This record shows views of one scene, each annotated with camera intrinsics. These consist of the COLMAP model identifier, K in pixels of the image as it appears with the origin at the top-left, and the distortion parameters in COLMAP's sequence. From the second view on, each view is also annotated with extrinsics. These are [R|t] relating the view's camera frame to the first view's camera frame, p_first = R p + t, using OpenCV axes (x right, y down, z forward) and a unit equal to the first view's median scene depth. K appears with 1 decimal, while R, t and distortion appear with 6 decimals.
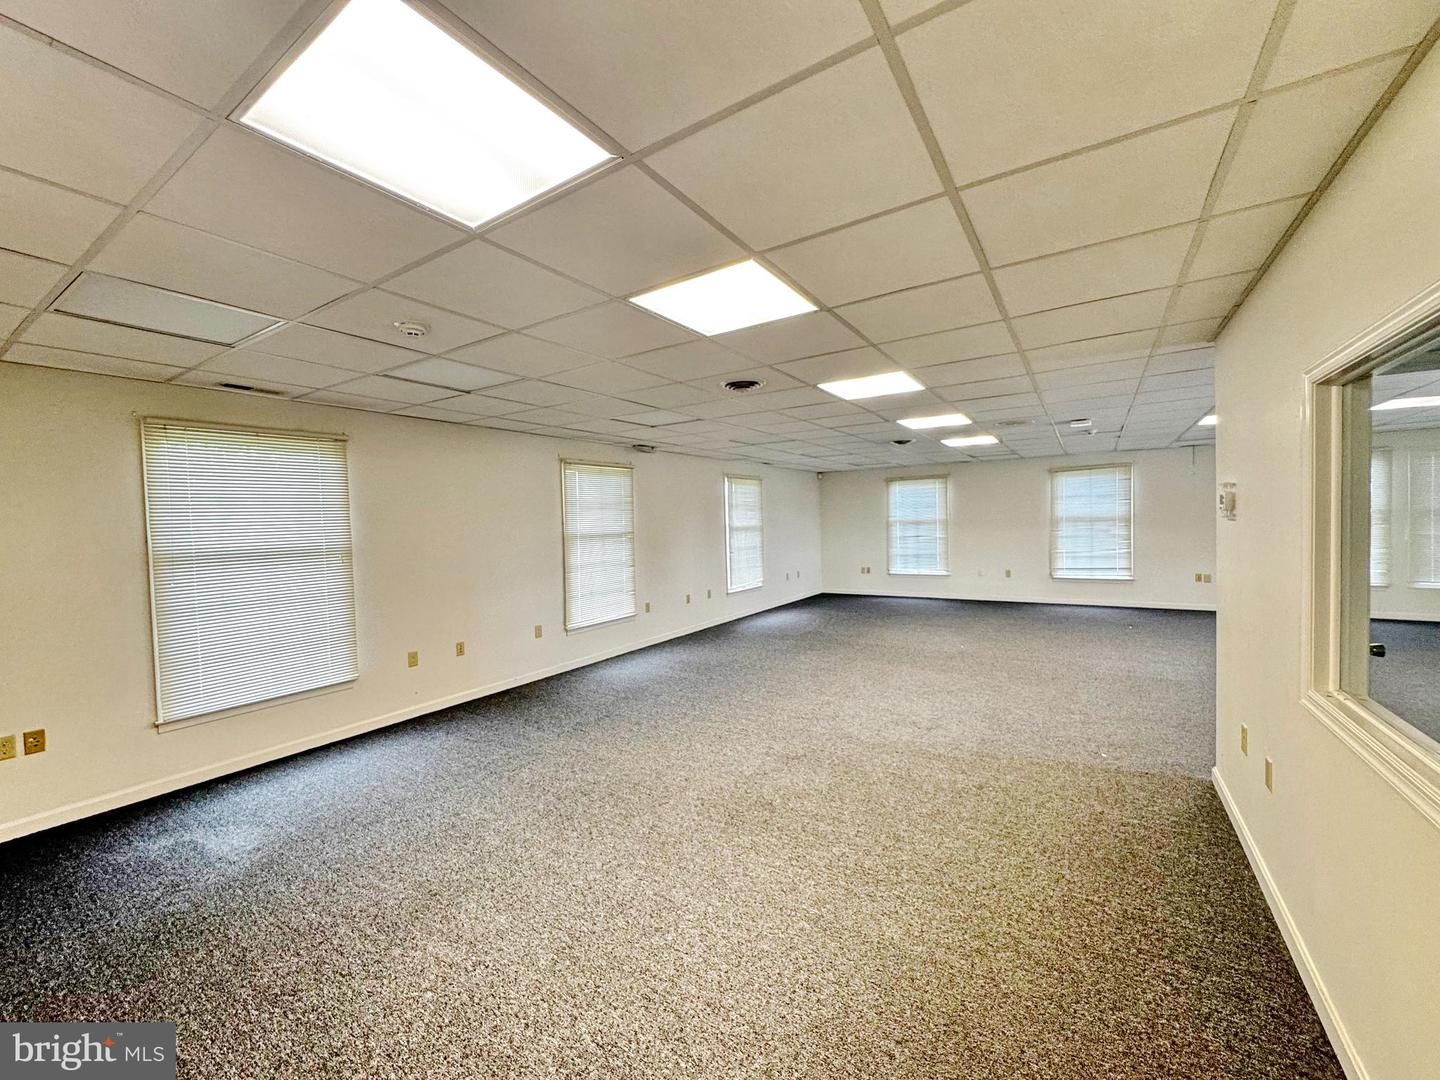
lens RADIAL K [[580.1, 0, 718.0], [0, 580.1, 540.9], [0, 0, 1]] dist [-0.002090, -0.000029]
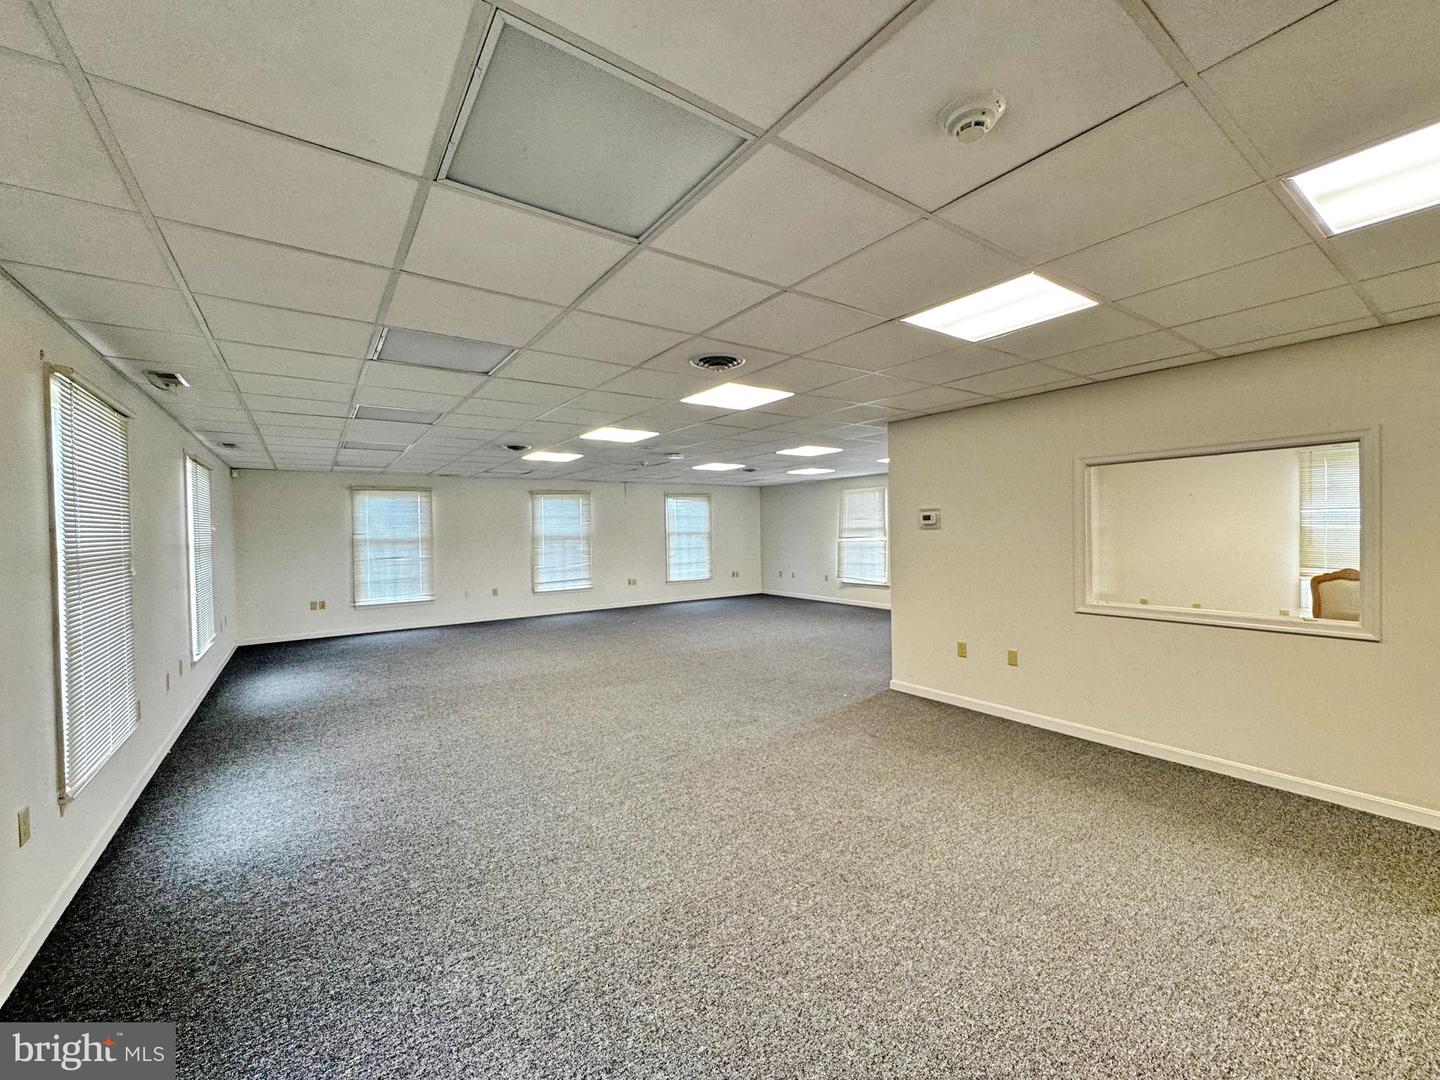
lens RADIAL K [[580.1, 0, 719.6], [0, 580.1, 537.5], [0, 0, 1]] dist [-0.002090, -0.000029]
pose [[0.373859, 0.007375, 0.927456, -0.302453], [0.039113, 0.998953, -0.023710, 0.001388], [-0.926661, 0.045139, 0.373179, 0.286590]]
